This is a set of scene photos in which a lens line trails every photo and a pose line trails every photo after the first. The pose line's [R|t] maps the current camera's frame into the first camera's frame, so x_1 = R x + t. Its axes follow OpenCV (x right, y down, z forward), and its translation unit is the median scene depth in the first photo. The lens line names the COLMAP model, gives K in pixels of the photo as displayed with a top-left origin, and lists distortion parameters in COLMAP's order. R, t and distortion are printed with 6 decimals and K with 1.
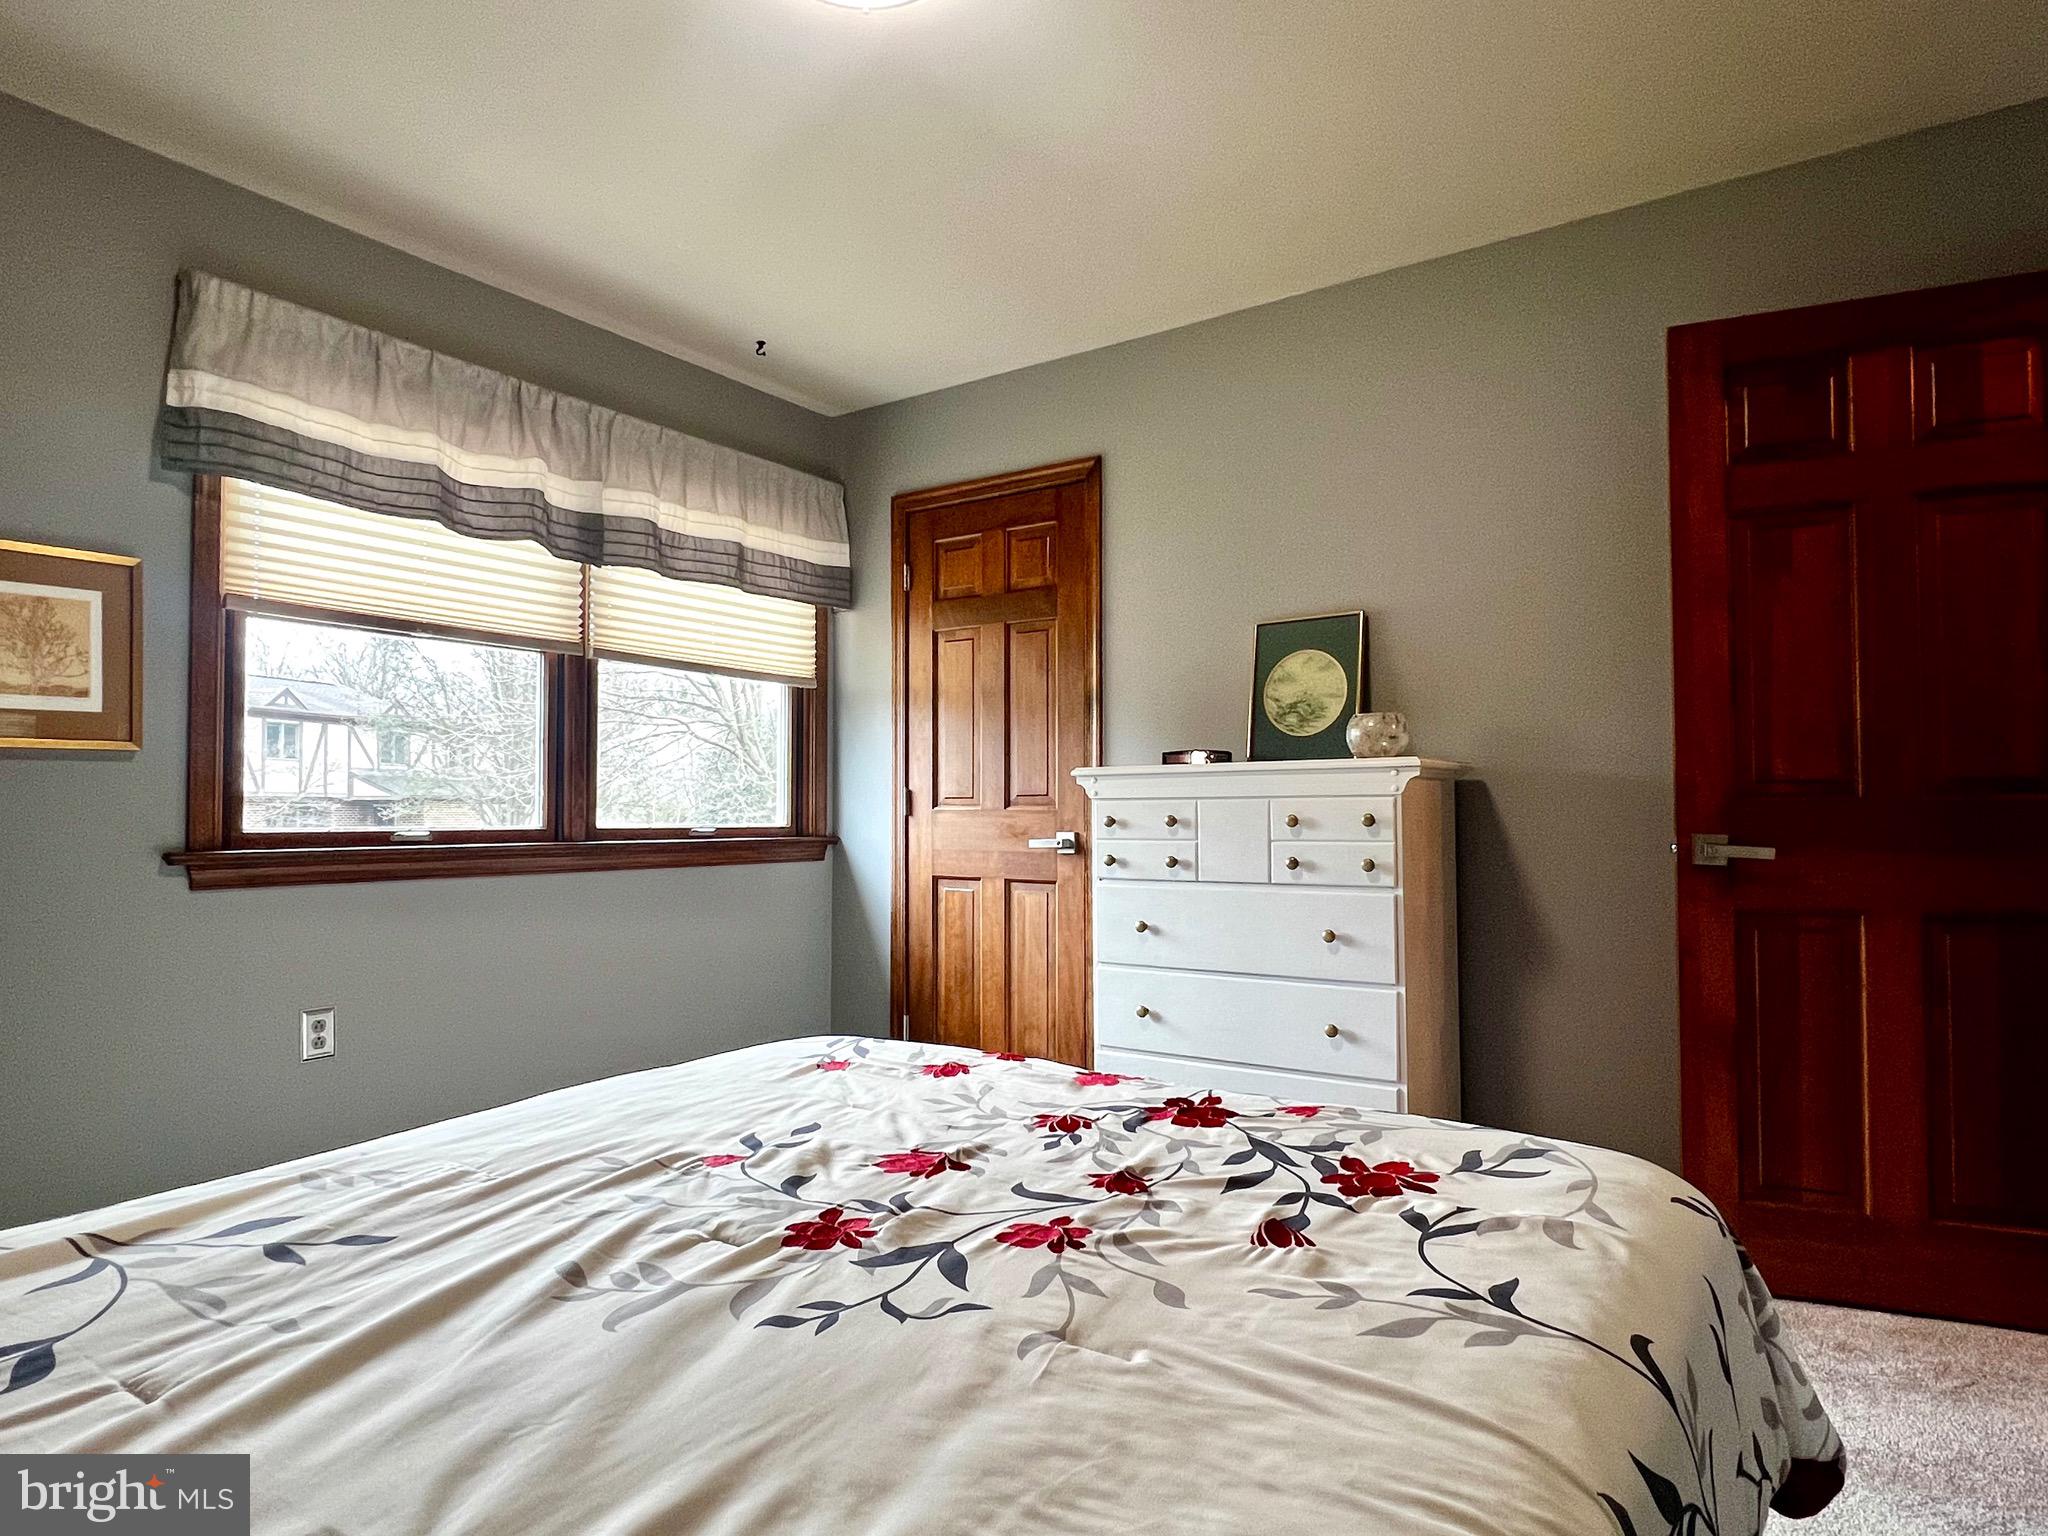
lens RADIAL K [[1189.6, 0, 1024.0], [0, 1189.6, 768.0], [0, 0, 1]] dist [-0.004793, -0.001019]
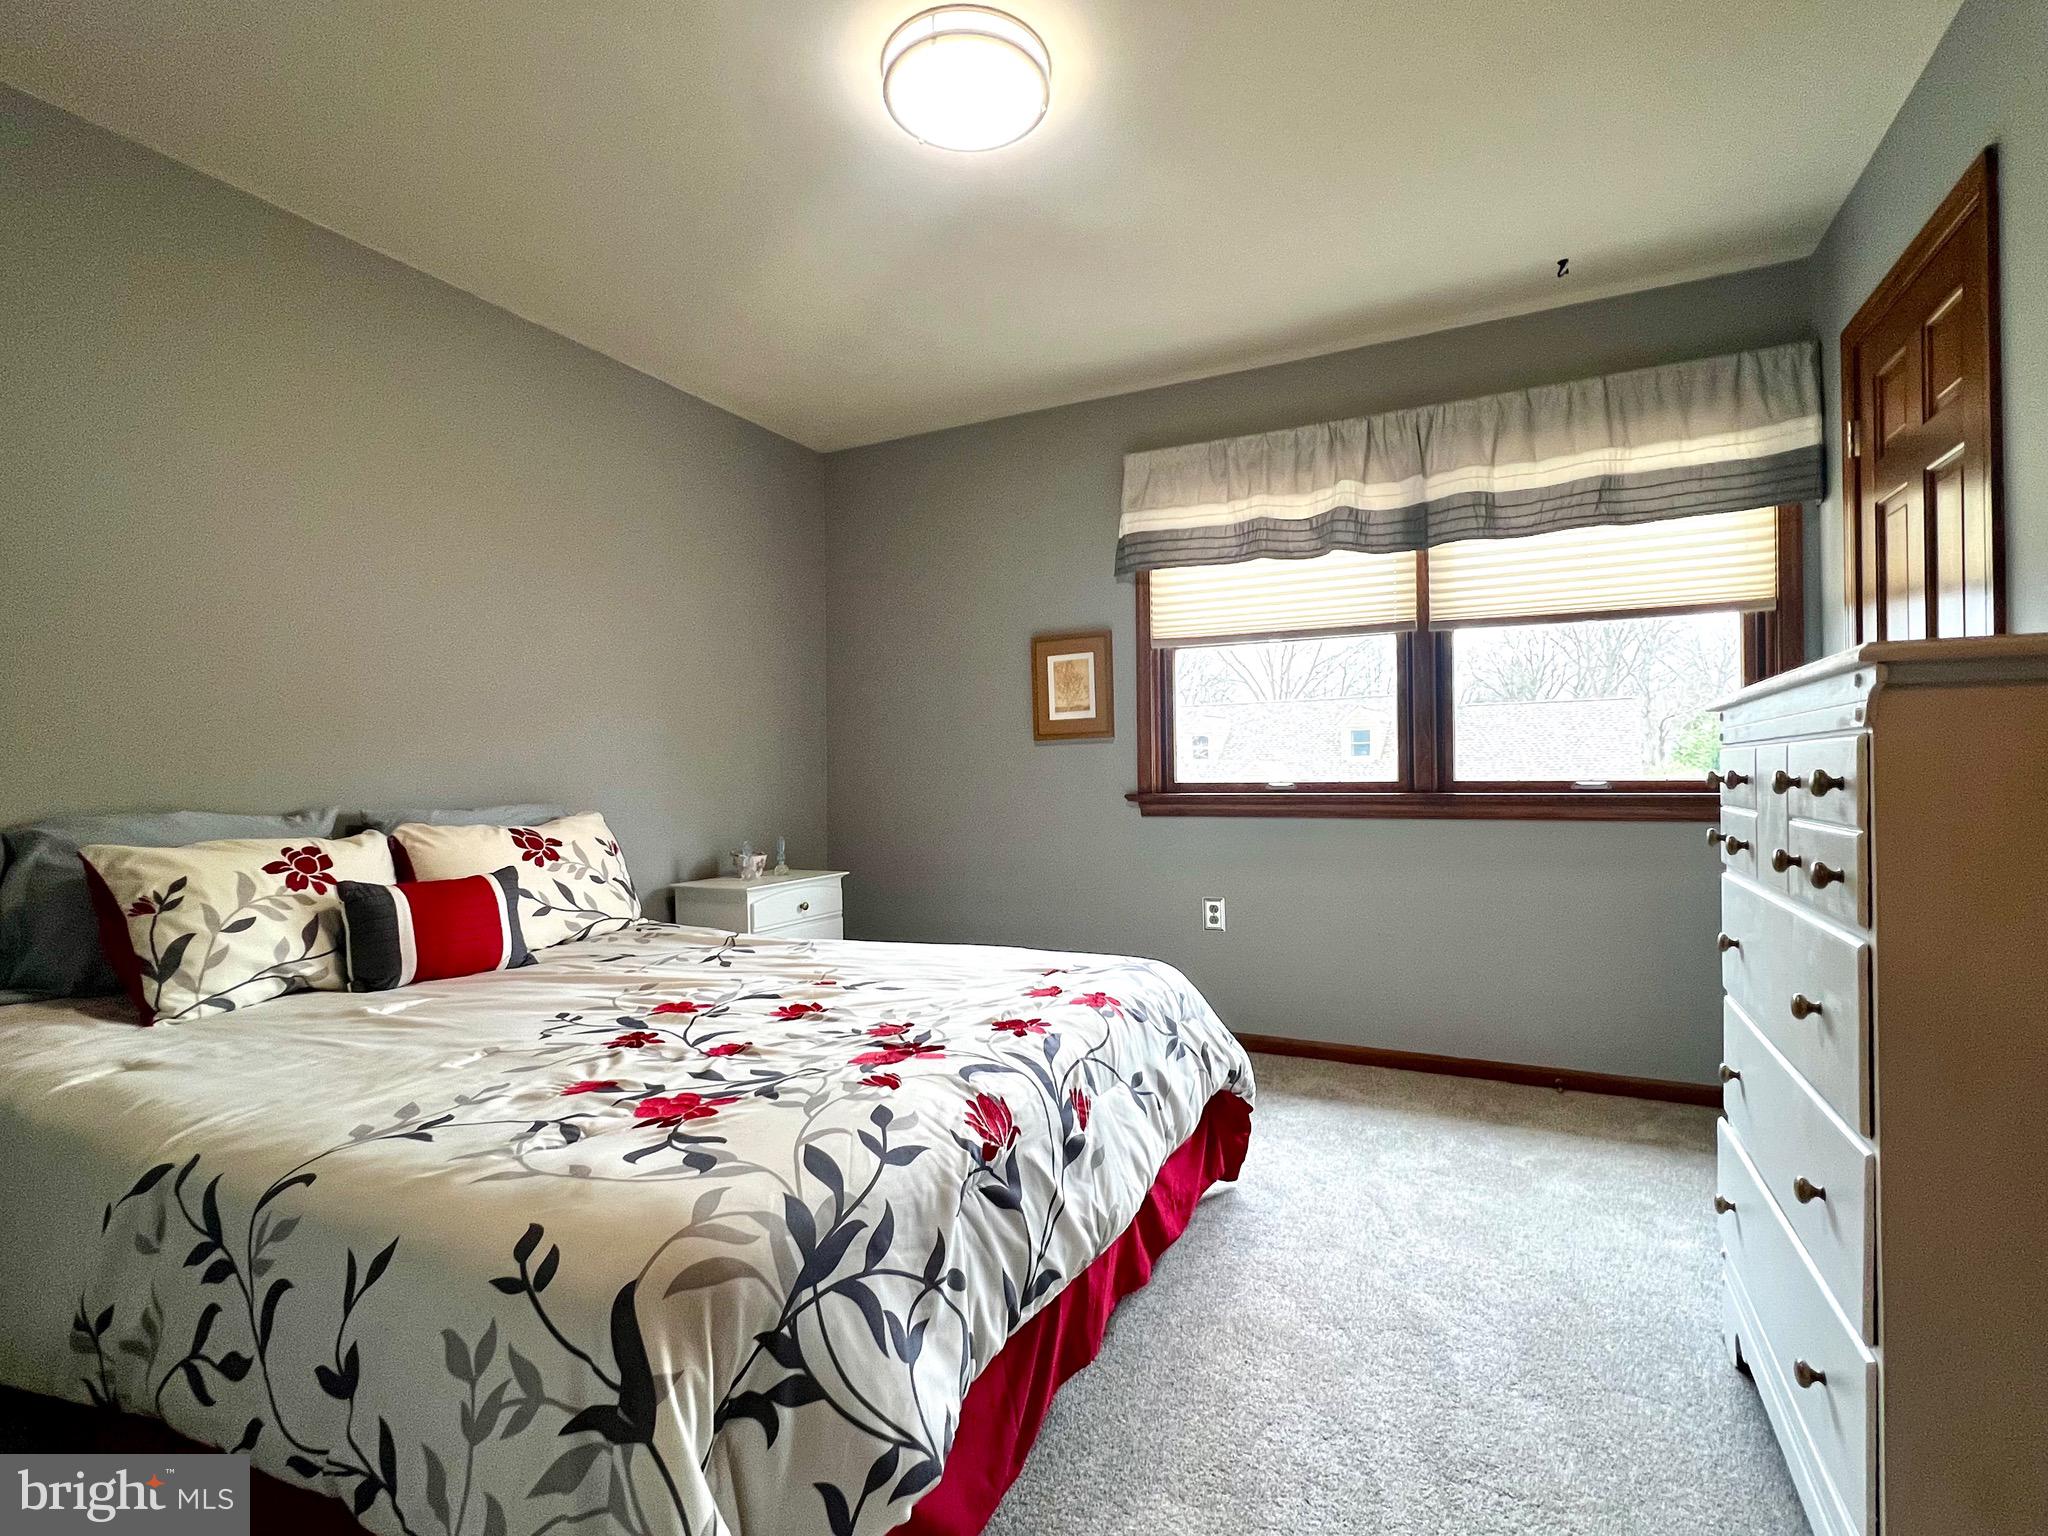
lens RADIAL K [[966.9, 0, 1024.0], [0, 966.9, 768.0], [0, 0, 1]] dist [-0.003564, 0.000068]
pose [[0.129370, -0.004009, -0.991588, 0.664274], [0.051037, 0.998693, 0.002620, 0.020956], [0.990282, -0.050947, 0.129406, 0.652536]]
